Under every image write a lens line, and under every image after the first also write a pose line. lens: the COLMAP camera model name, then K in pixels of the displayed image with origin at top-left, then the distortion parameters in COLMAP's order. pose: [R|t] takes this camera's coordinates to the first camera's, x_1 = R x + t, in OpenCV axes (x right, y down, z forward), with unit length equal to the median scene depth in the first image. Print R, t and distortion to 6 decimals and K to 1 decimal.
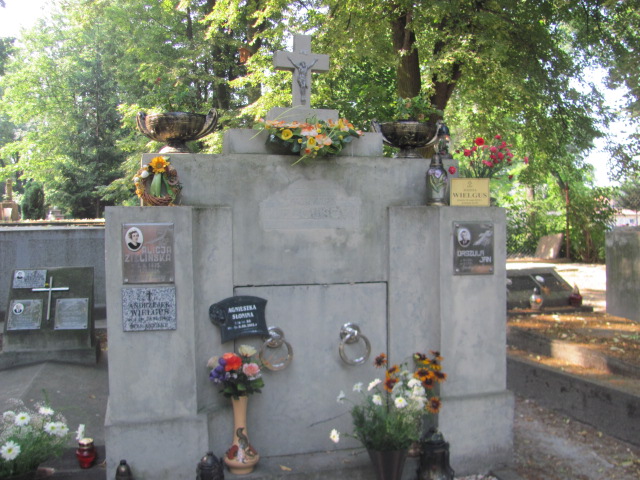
lens RADIAL K [[706.9, 0, 318.3], [0, 706.9, 241.8], [0, 0, 1]] dist [-0.128408, 0.000000]
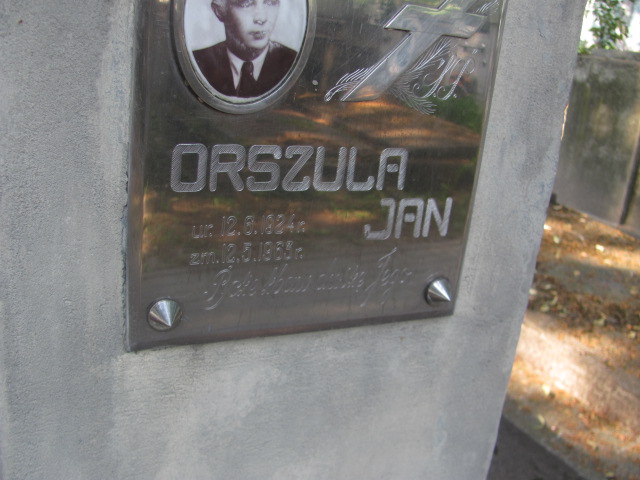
lens RADIAL K [[706.9, 0, 320.3], [0, 706.9, 240.3], [0, 0, 1]] dist [-0.128408, 0.000000]
pose [[0.980343, 0.051133, 0.190562, 0.122689], [-0.103341, 0.955828, 0.275161, -0.002912], [-0.168075, -0.289445, 0.942323, 0.544975]]
